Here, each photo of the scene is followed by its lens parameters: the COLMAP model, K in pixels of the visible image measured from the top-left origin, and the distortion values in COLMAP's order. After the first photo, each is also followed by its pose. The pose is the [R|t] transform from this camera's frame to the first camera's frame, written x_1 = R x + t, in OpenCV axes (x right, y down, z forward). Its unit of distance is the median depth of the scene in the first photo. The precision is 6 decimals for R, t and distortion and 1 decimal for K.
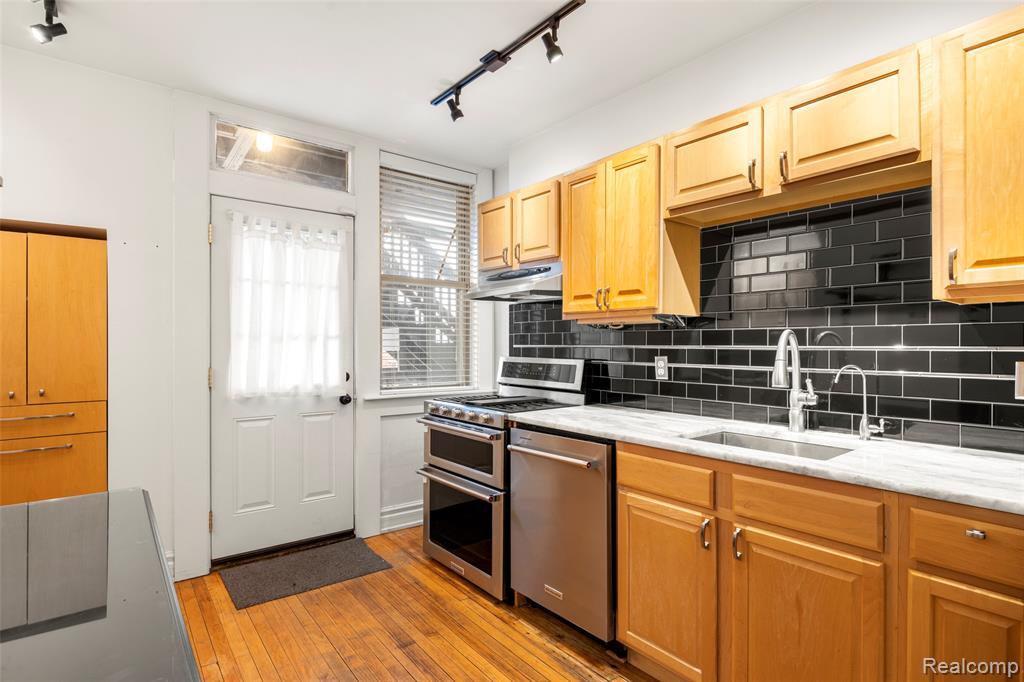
lens RADIAL K [[517.1, 0, 512.0], [0, 517.1, 341.0], [0, 0, 1]] dist [-0.000938, -0.000135]
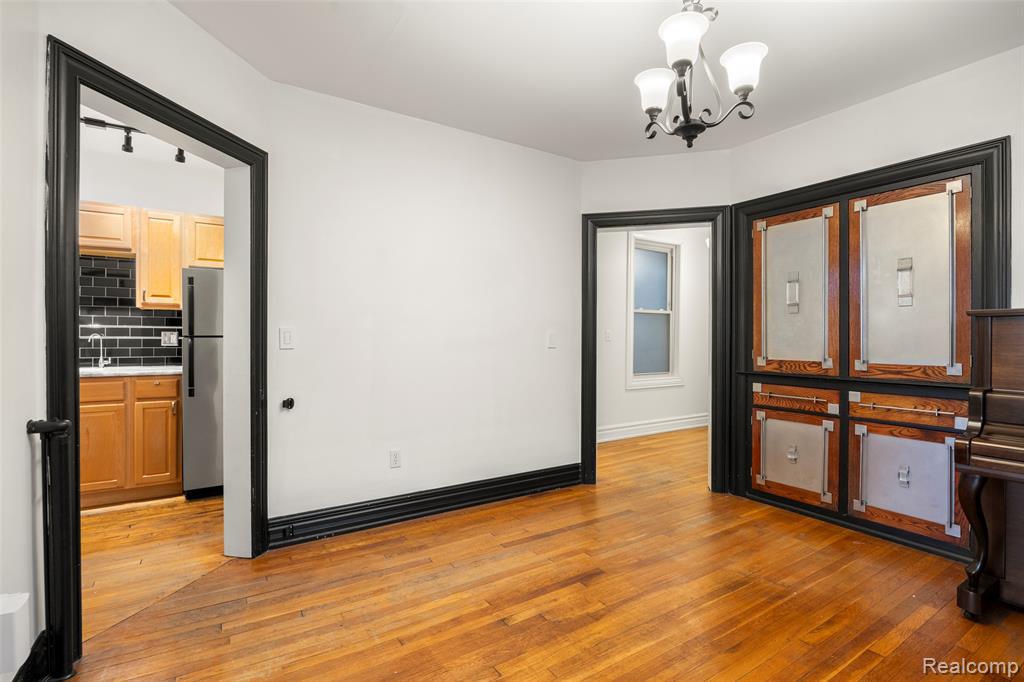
lens RADIAL K [[476.8, 0, 518.6], [0, 476.8, 337.5], [0, 0, 1]] dist [-0.017109, 0.000257]
pose [[0.095897, -0.006761, 0.995368, -1.242793], [-0.007743, 0.999942, 0.007538, 0.035790], [-0.995361, -0.008430, 0.095839, -1.042924]]
